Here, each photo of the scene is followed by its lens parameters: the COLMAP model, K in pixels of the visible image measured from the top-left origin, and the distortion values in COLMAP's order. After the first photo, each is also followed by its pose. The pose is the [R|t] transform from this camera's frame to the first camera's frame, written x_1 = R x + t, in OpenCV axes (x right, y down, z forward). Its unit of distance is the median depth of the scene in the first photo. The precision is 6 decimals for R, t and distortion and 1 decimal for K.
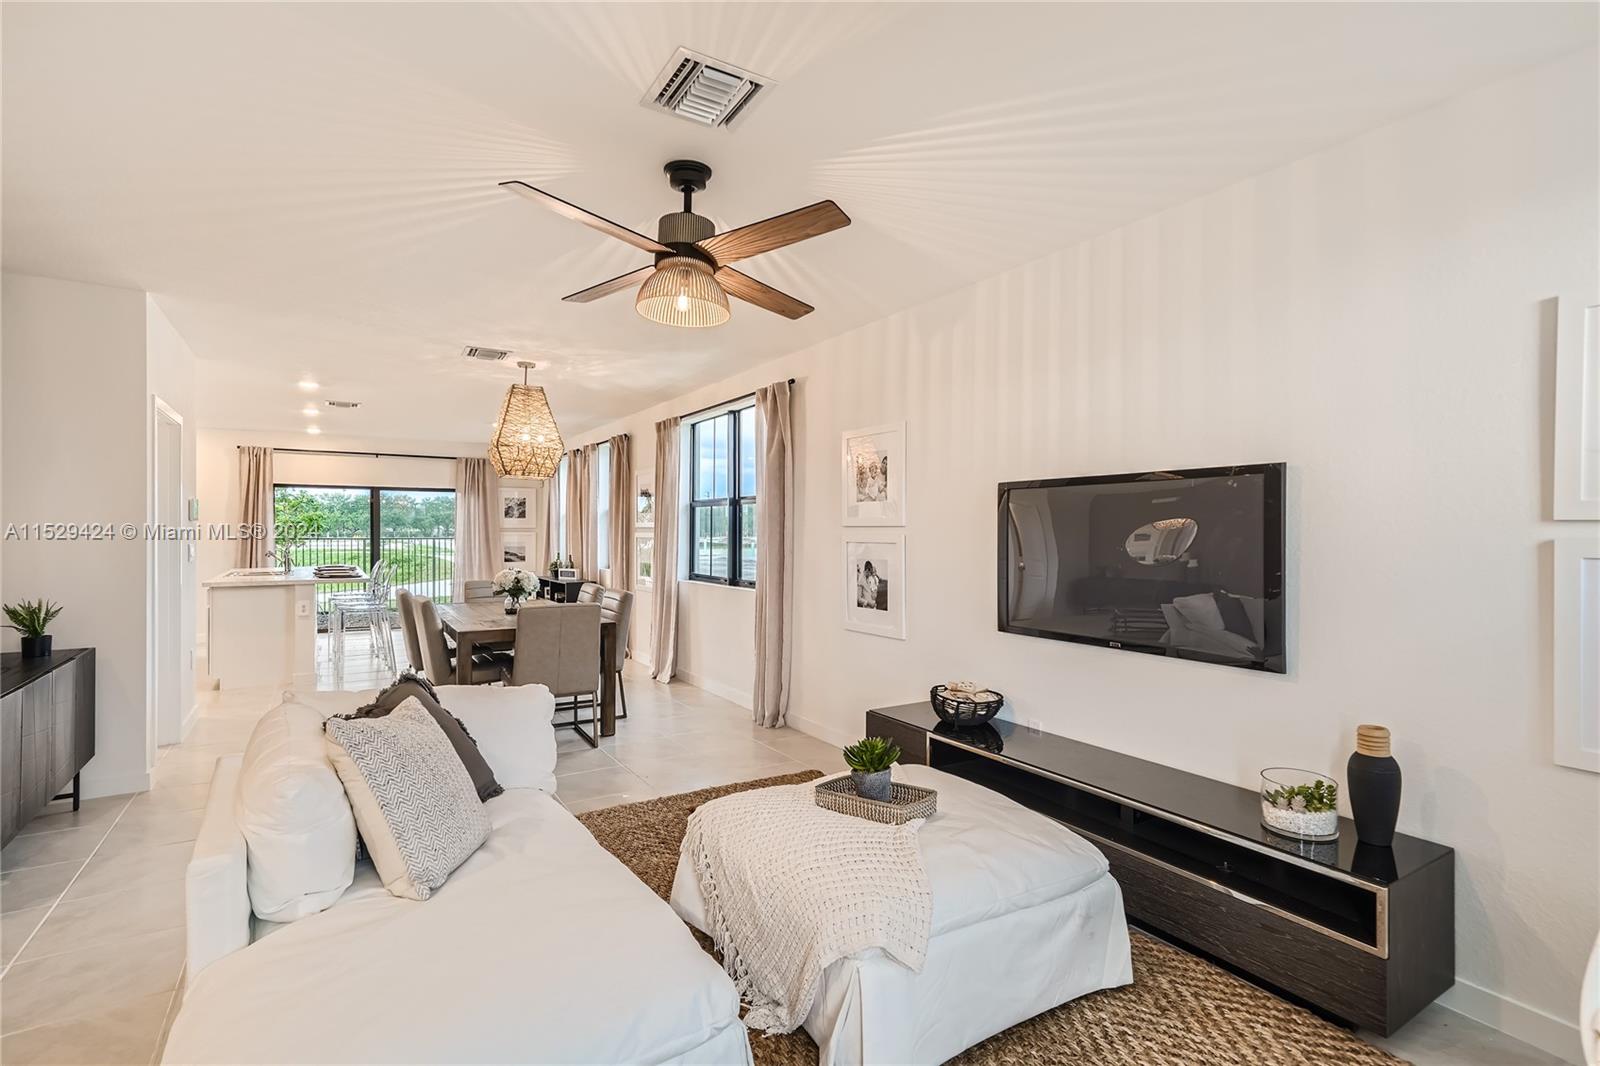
lens RADIAL K [[750.7, 0, 767.0], [0, 750.7, 523.0], [0, 0, 1]] dist [0.005392, 0.001548]
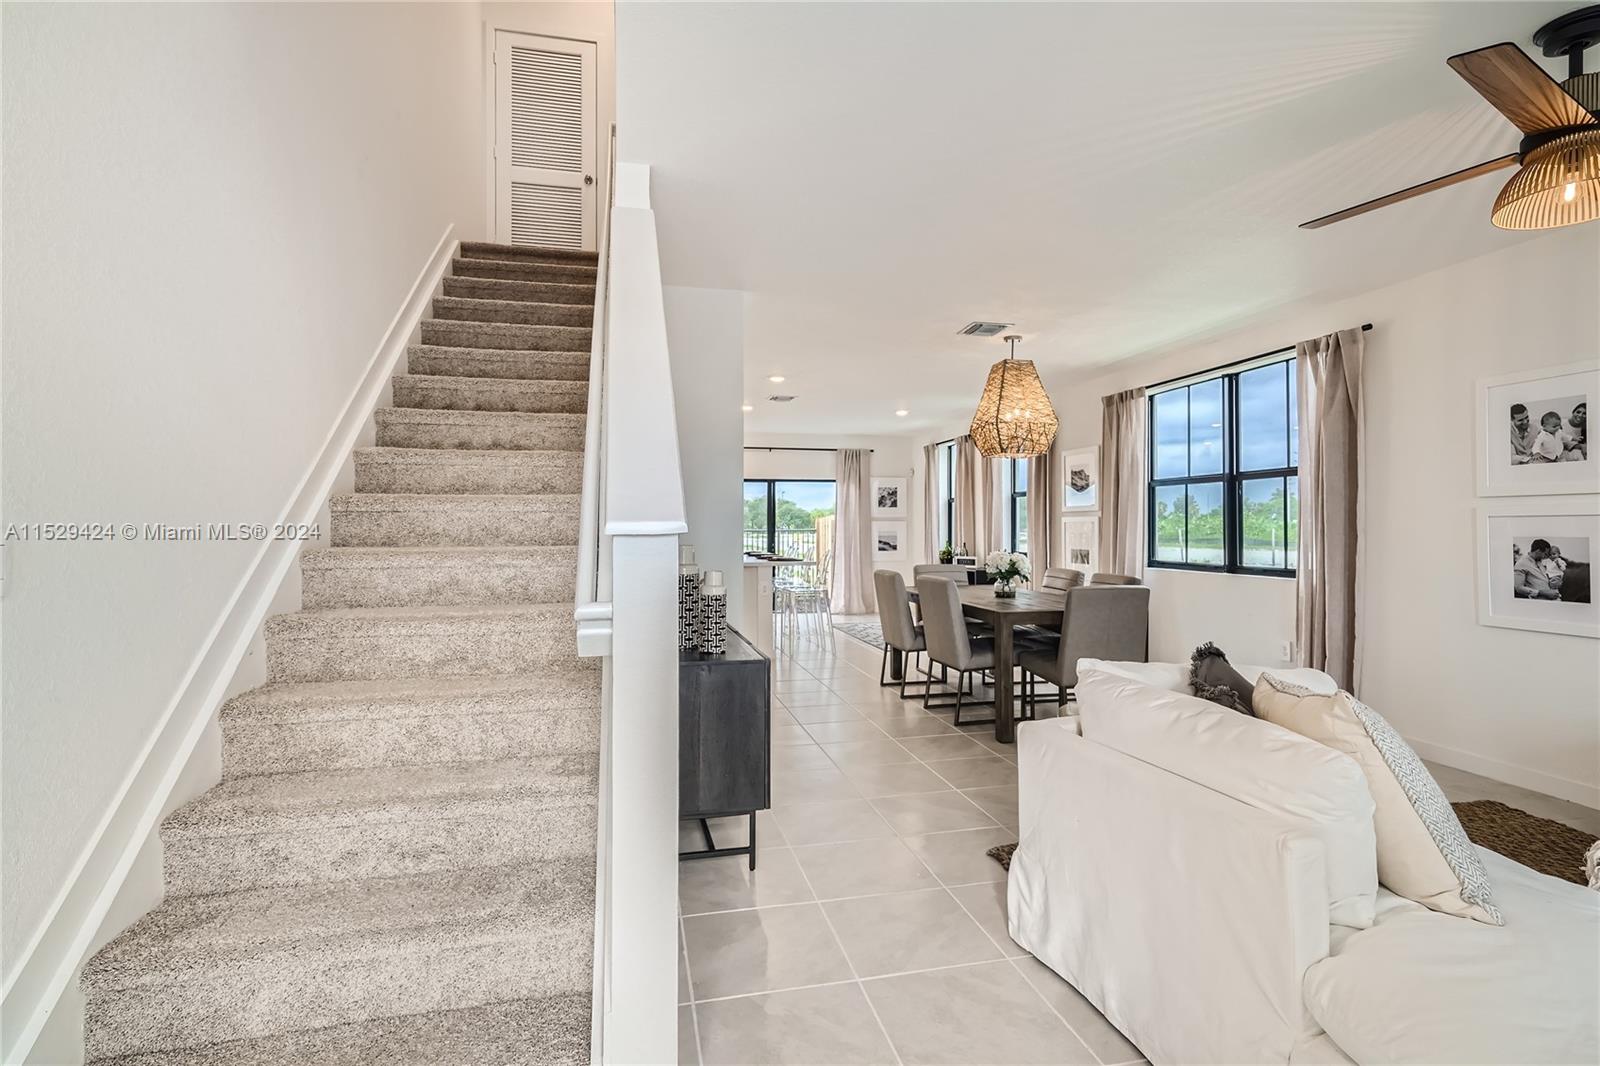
lens RADIAL K [[750.7, 0, 774.0], [0, 750.7, 504.9], [0, 0, 1]] dist [0.005392, 0.001548]
pose [[0.943424, -0.015028, -0.331247, -0.296119], [0.008537, 0.999742, -0.021043, 0.020327], [0.331478, 0.017024, 0.943309, -0.008442]]
